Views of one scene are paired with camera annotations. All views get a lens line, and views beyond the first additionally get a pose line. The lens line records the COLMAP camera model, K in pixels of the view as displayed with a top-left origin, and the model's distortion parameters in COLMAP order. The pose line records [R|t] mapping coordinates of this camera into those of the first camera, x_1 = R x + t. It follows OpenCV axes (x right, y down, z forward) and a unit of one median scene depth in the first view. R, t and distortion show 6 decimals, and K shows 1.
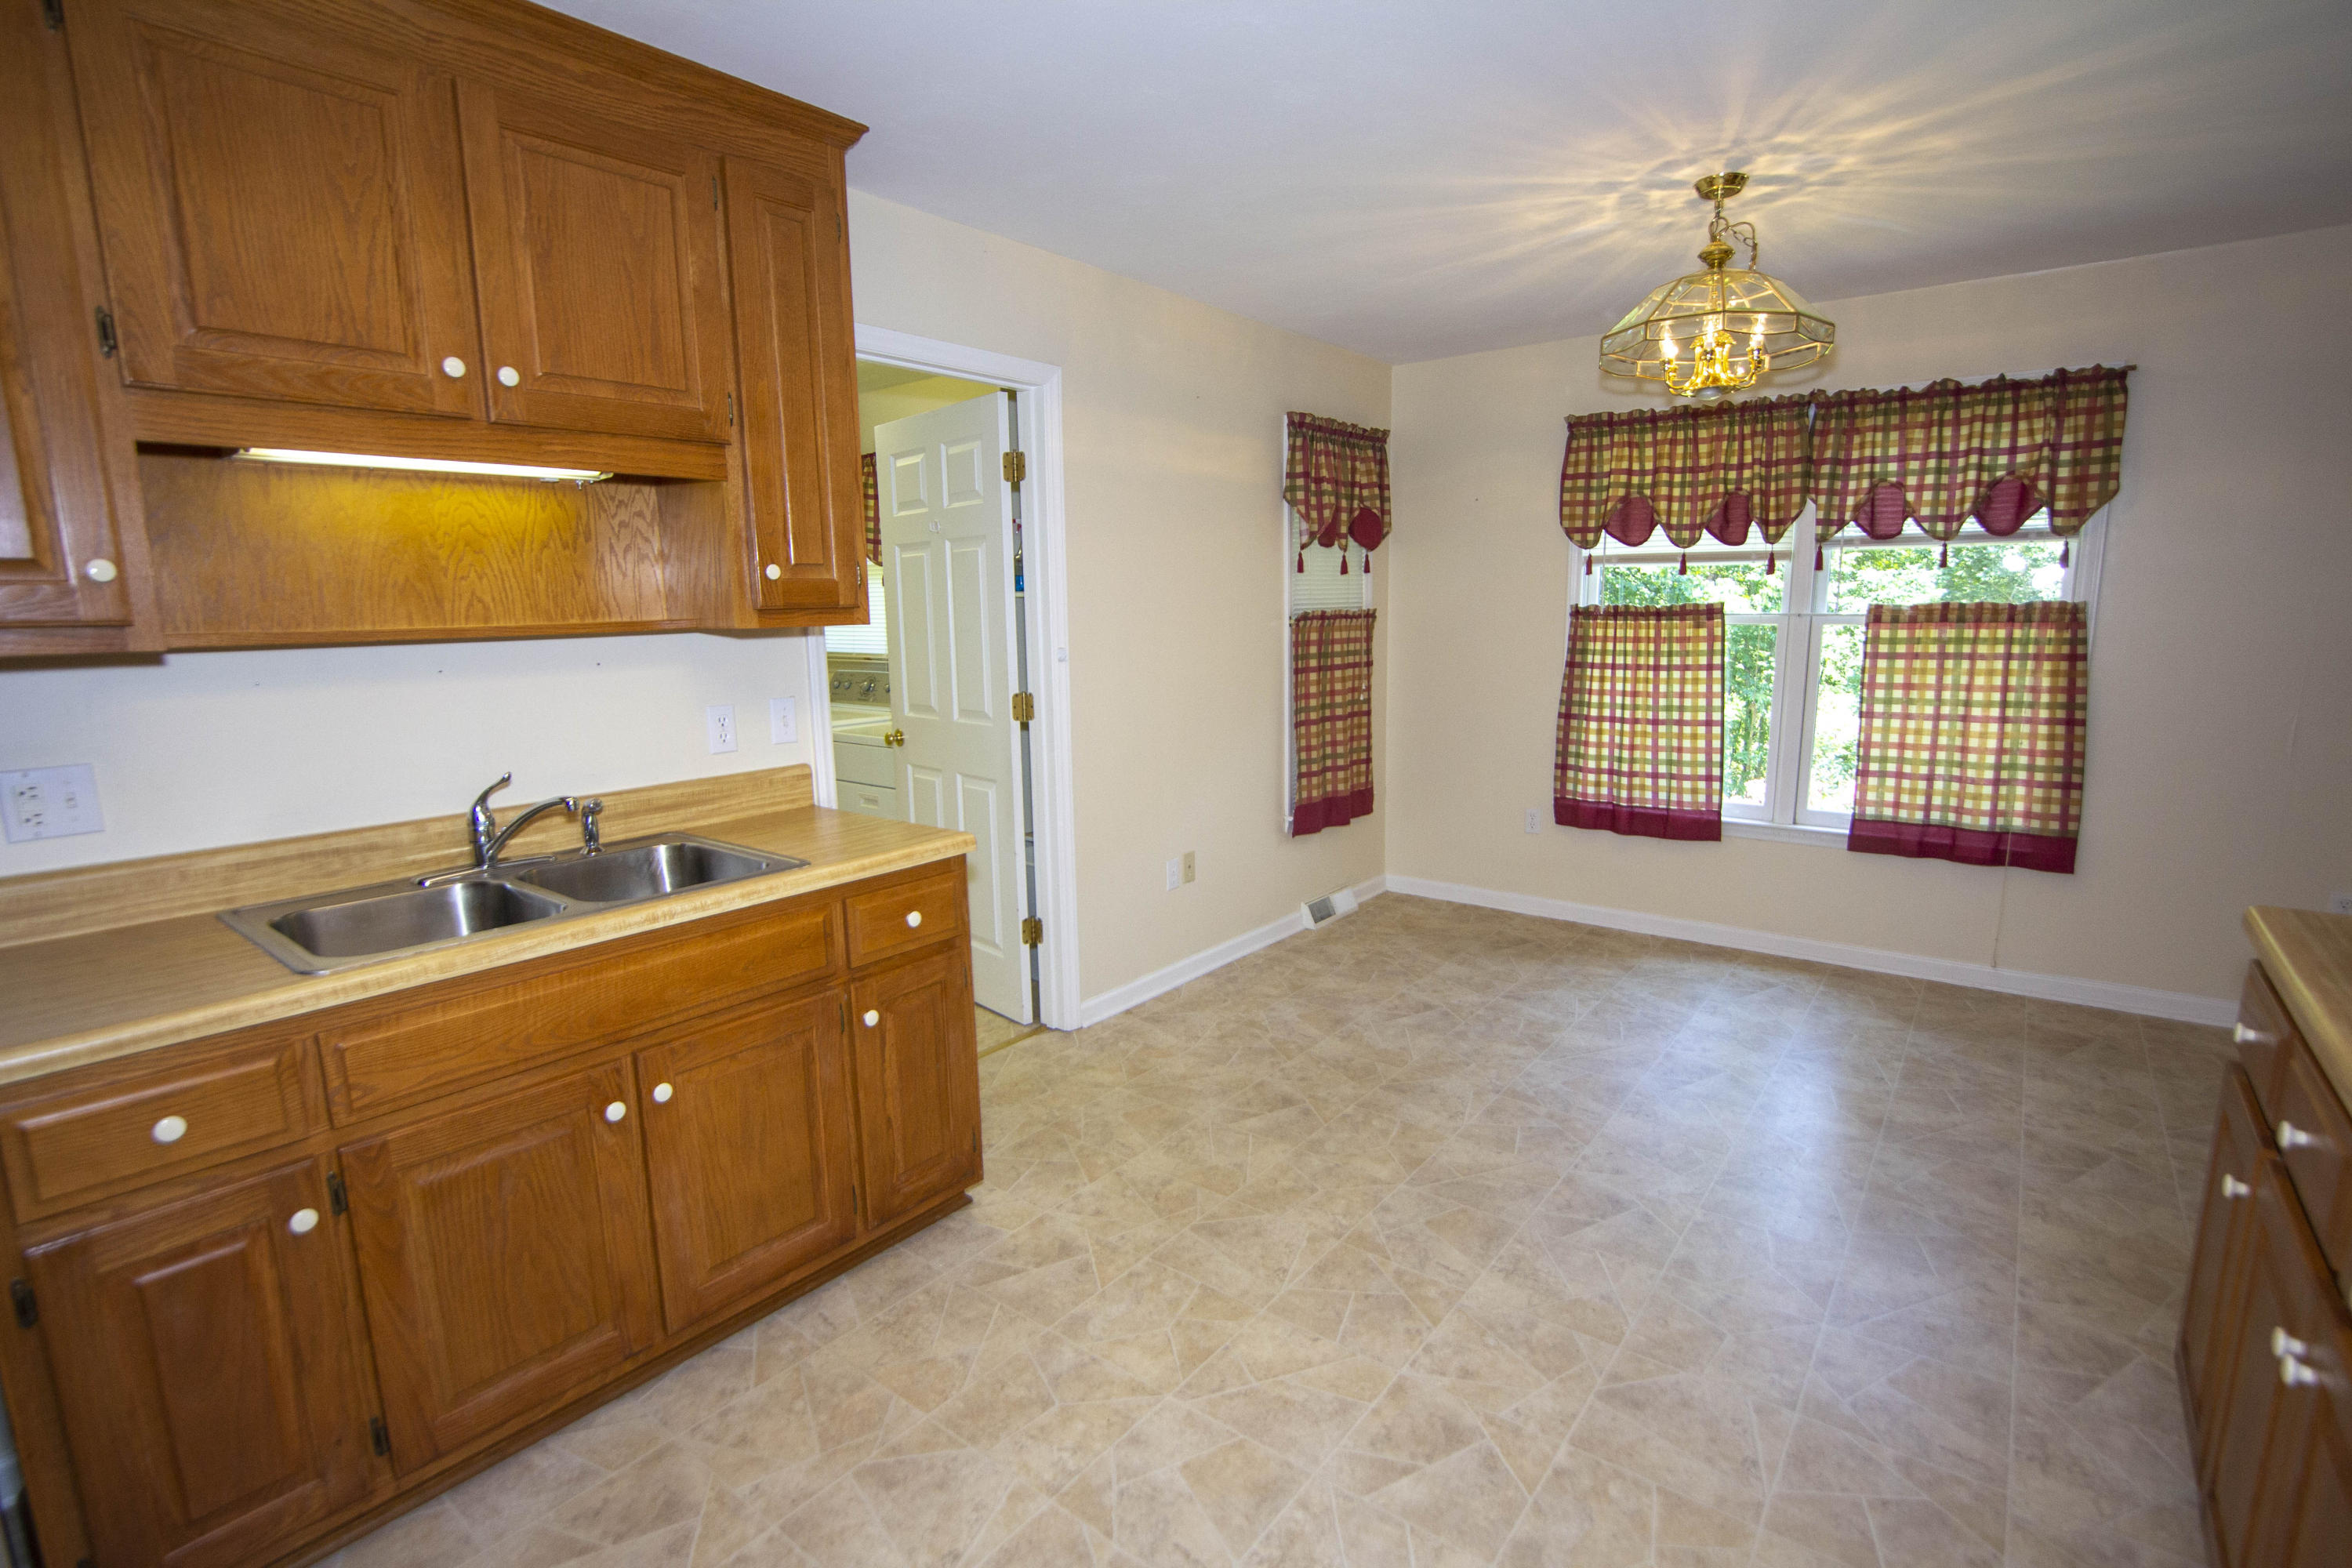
lens RADIAL K [[1099.1, 0, 1177.0], [0, 1099.1, 801.7], [0, 0, 1]] dist [-0.038876, 0.007698]
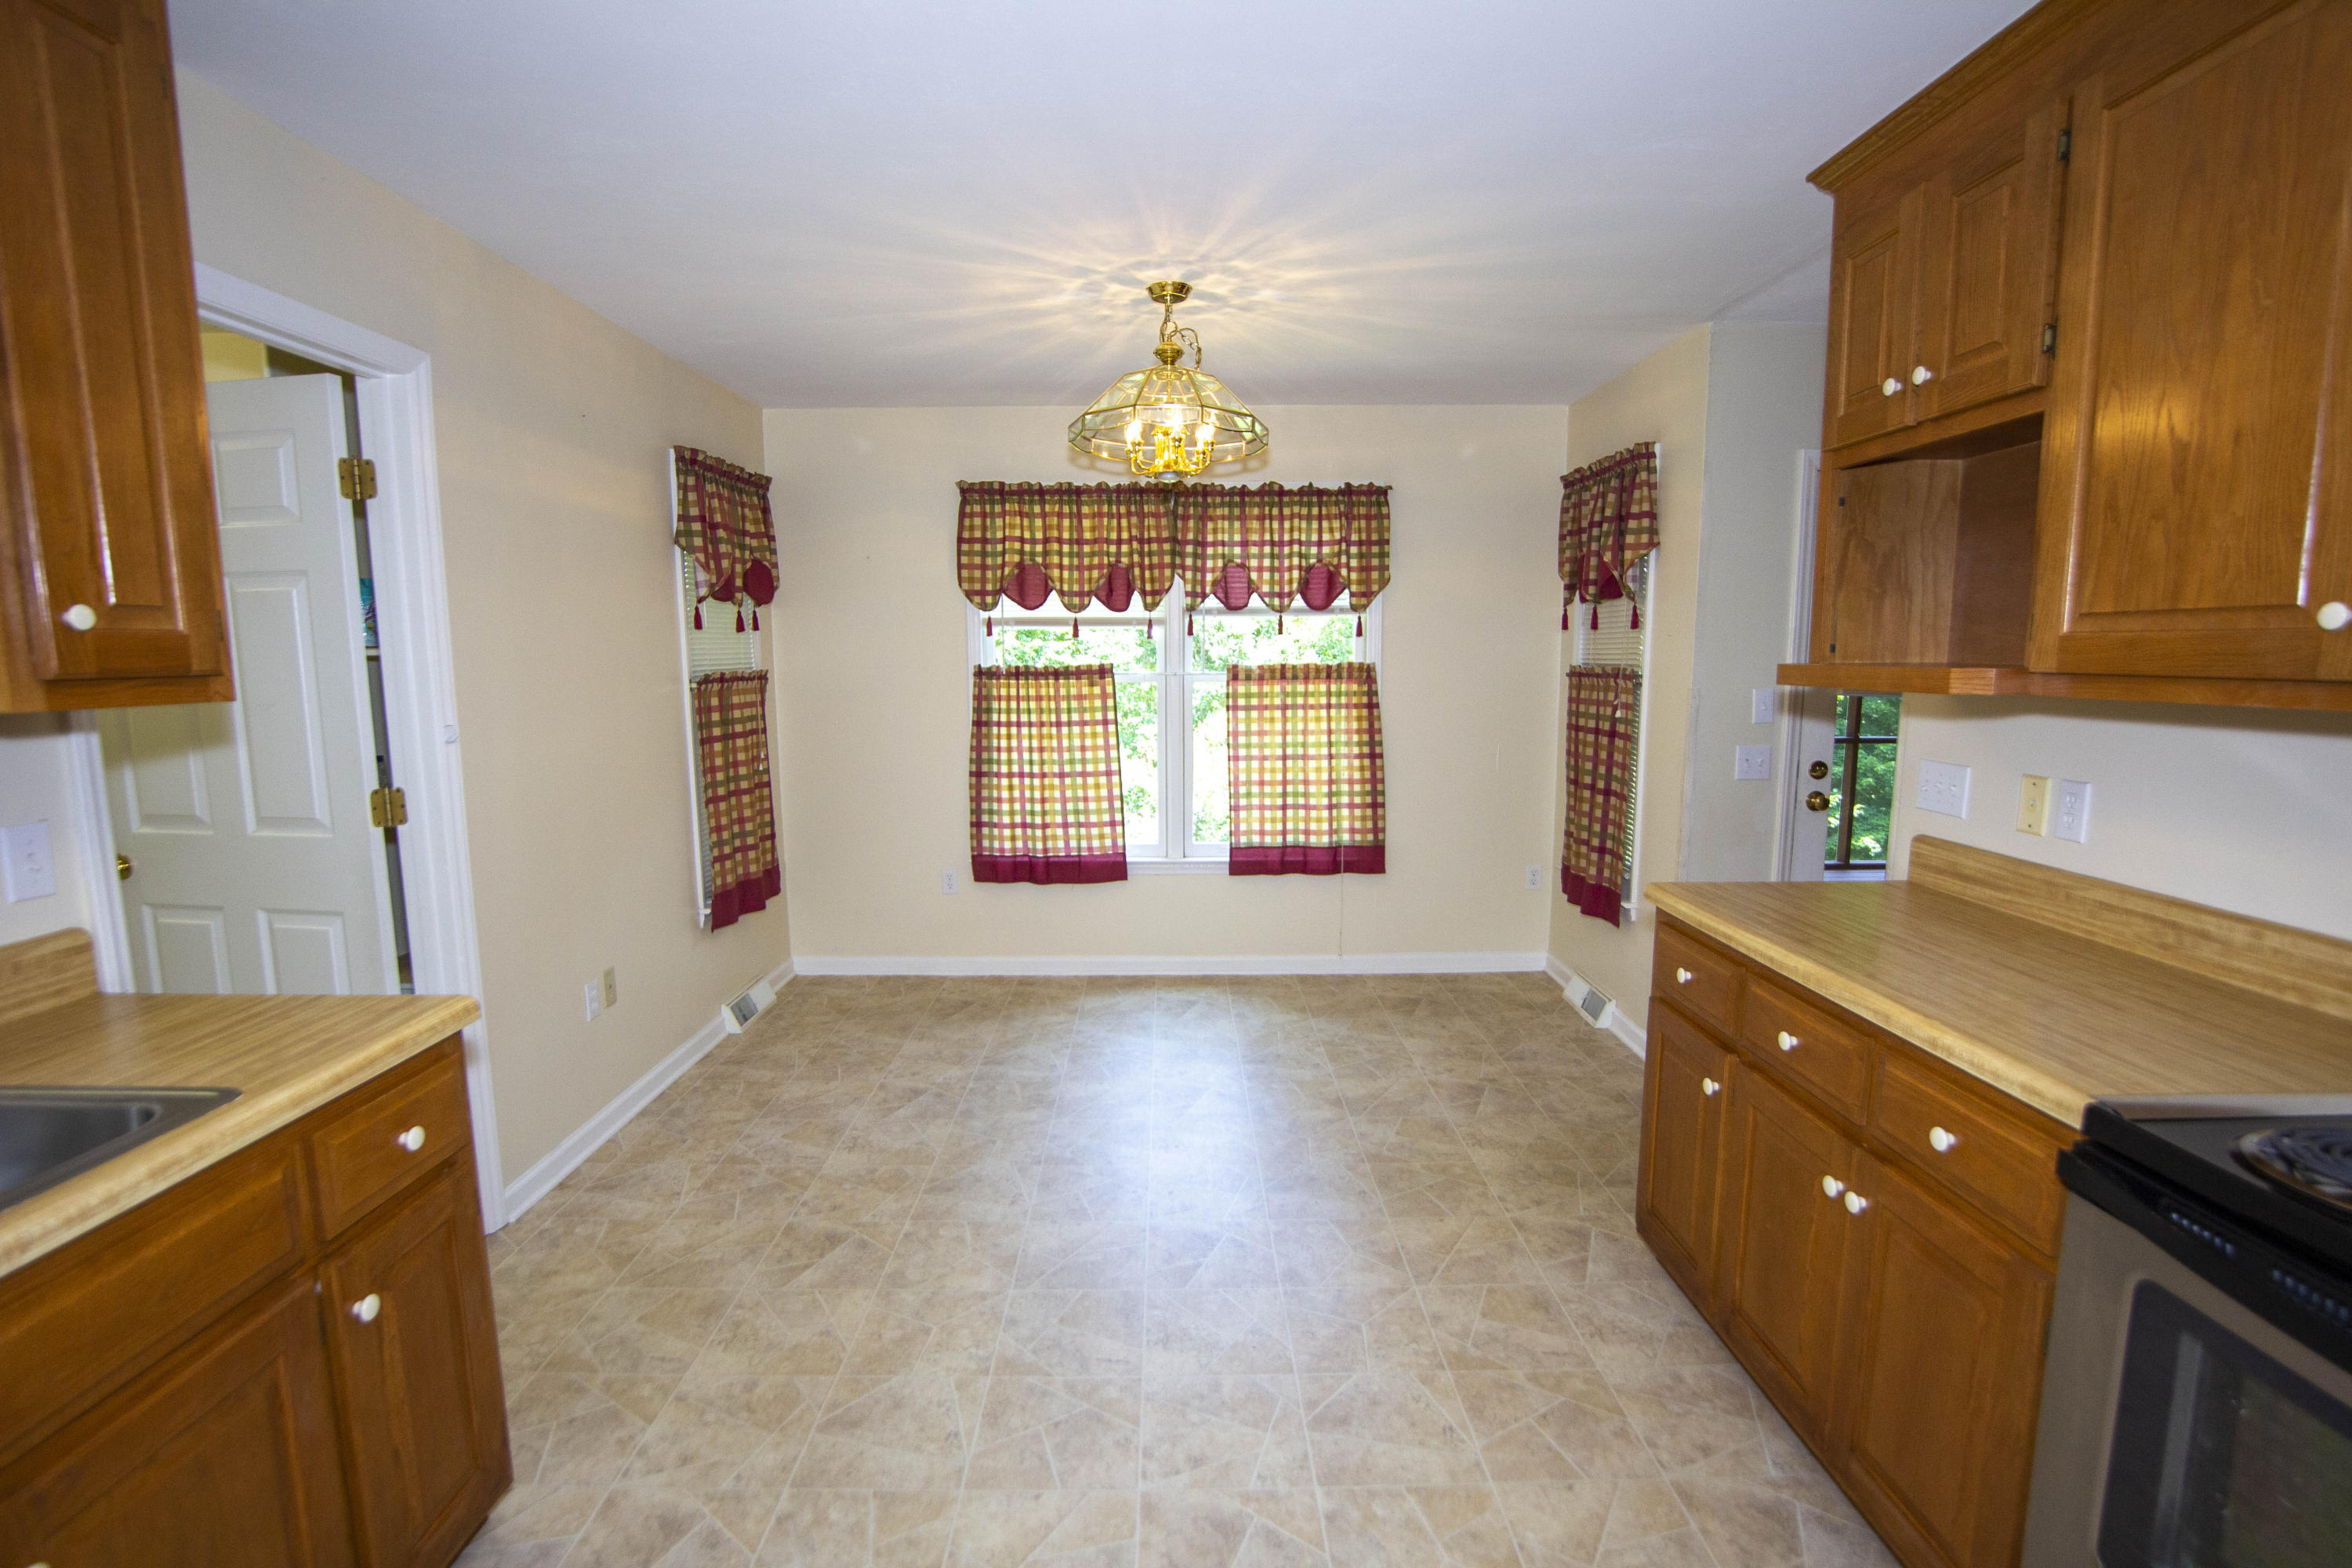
lens RADIAL K [[1099.1, 0, 1177.0], [0, 1099.1, 801.7], [0, 0, 1]] dist [-0.038876, 0.007698]
pose [[0.782918, -0.072504, 0.617885, -0.152454], [0.103501, 0.994524, -0.014447, -0.022773], [-0.613454, 0.075263, 0.786136, 0.105158]]
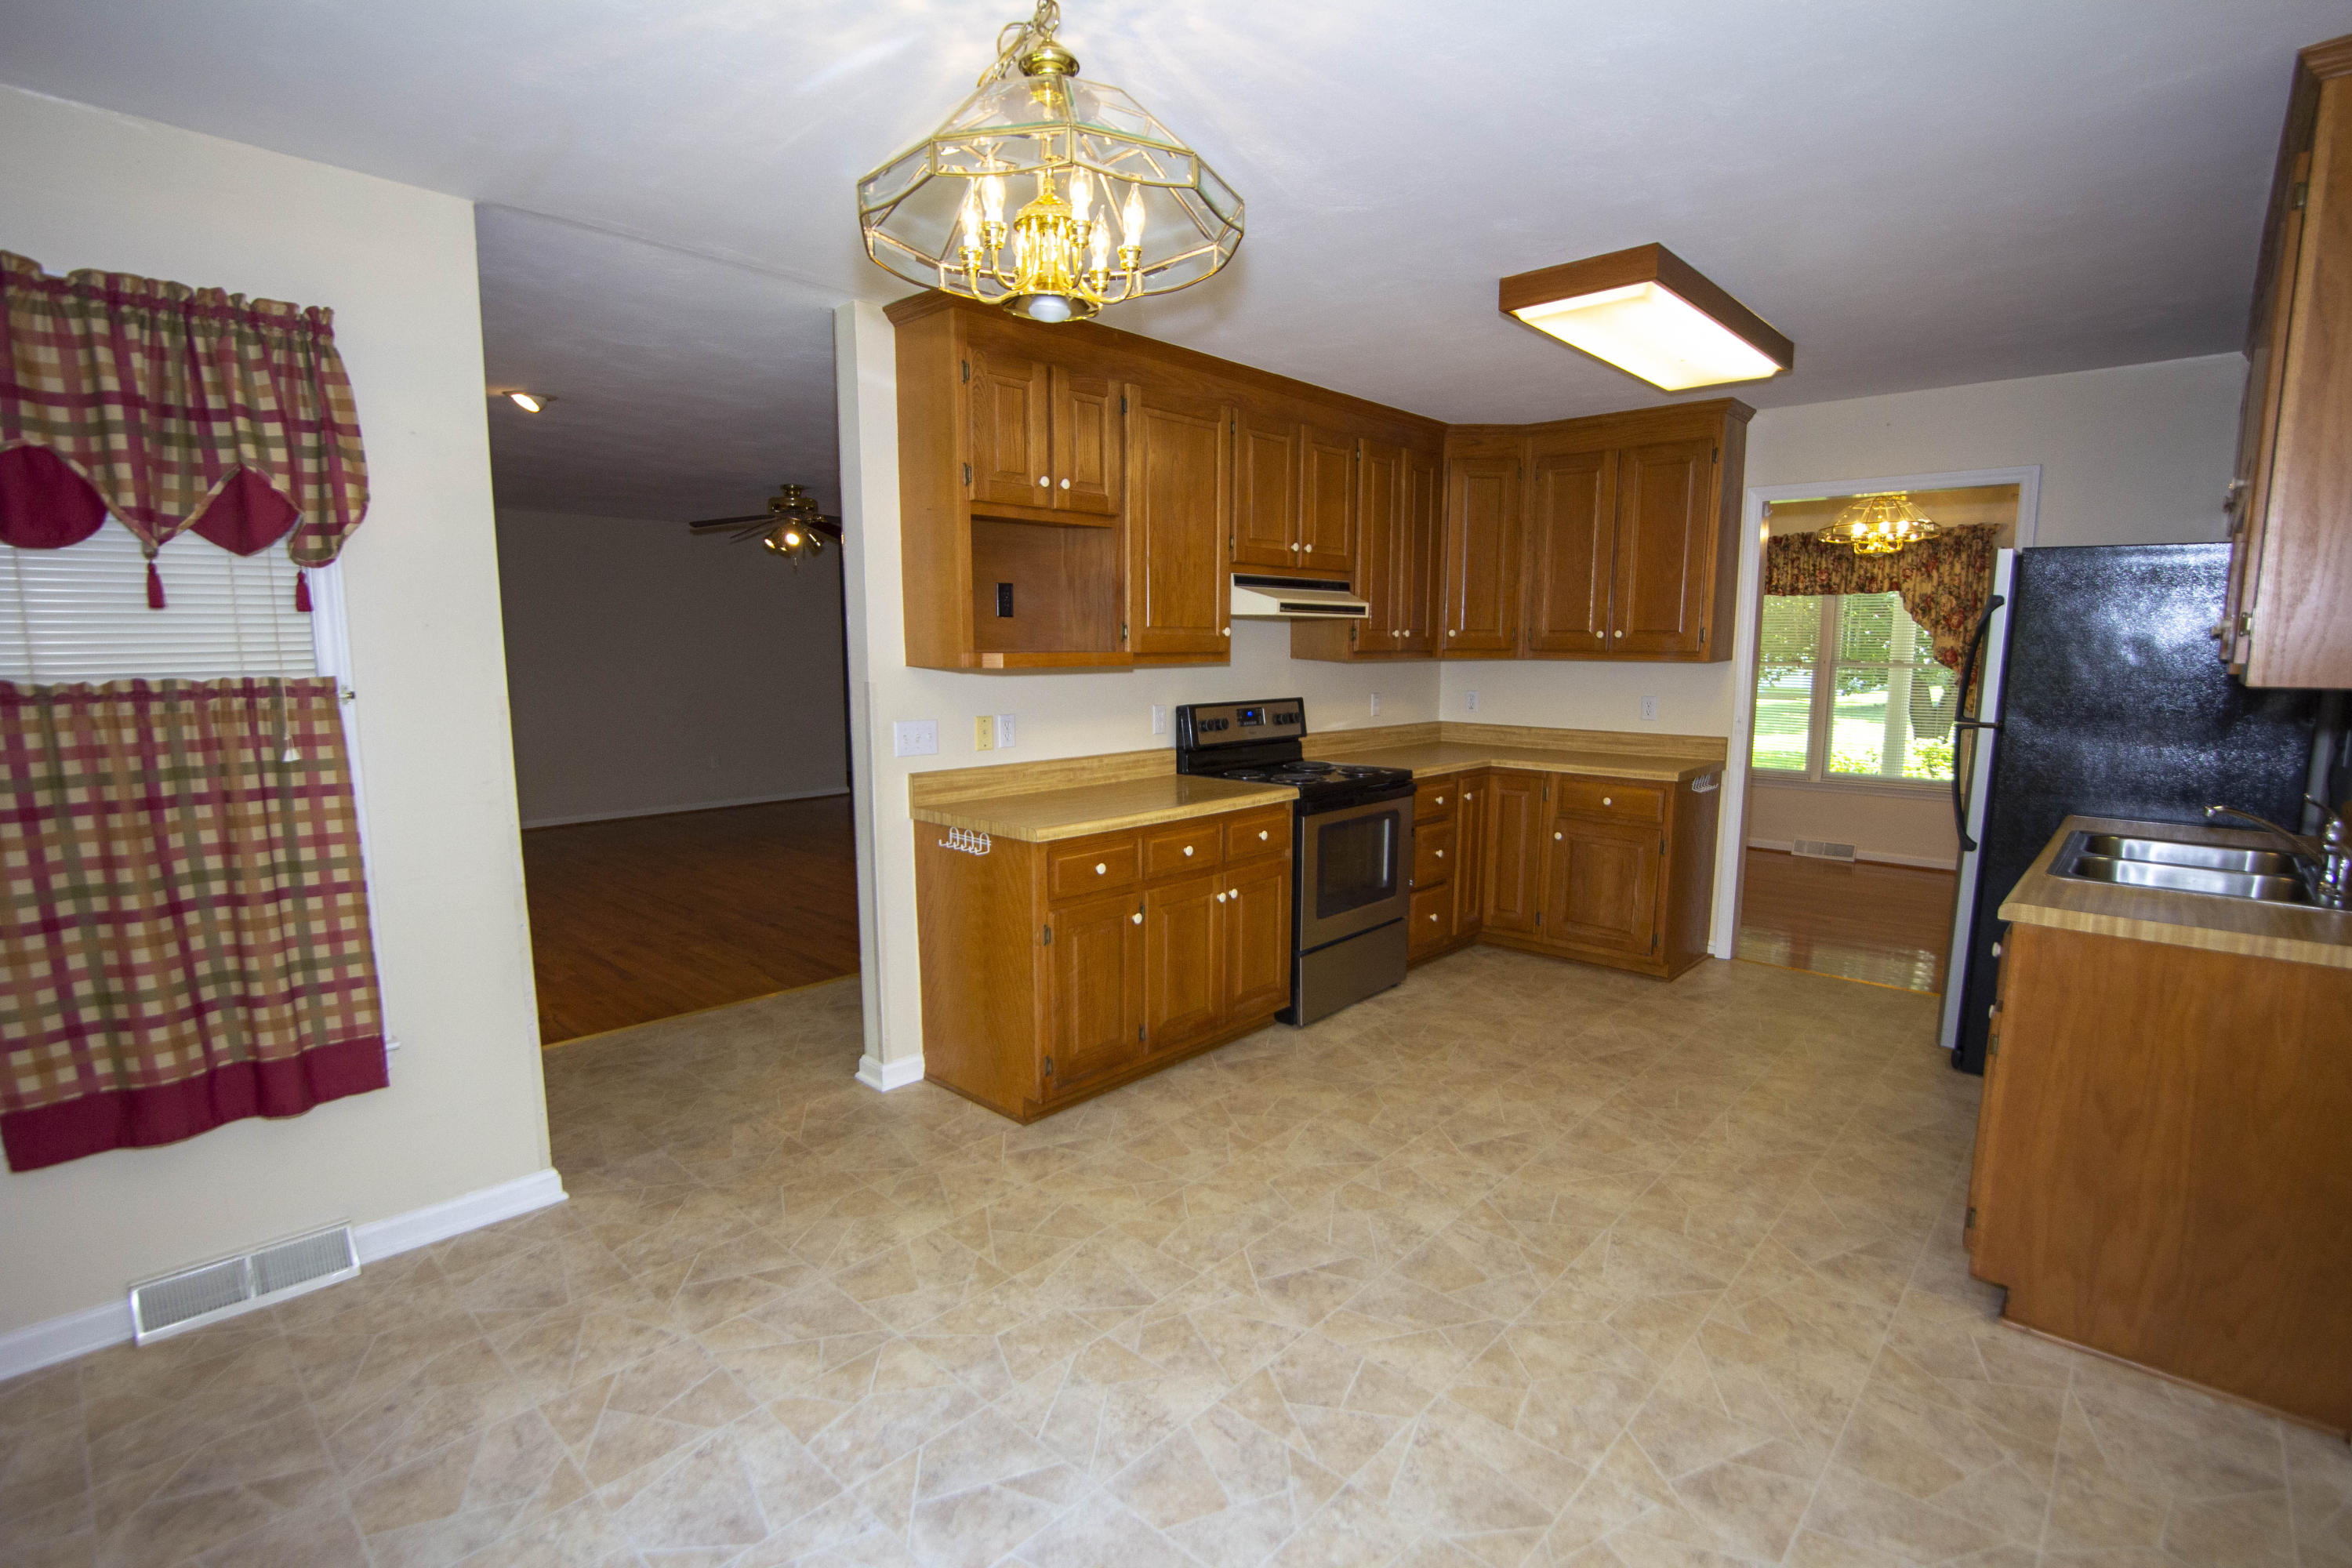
lens RADIAL K [[1099.1, 0, 1177.0], [0, 1099.1, 801.7], [0, 0, 1]] dist [-0.038876, 0.007698]
pose [[-0.995978, 0.000132, 0.089595, 0.266183], [0.028782, 0.947466, 0.318560, -0.223366], [-0.084846, 0.319858, -0.943659, 1.155742]]
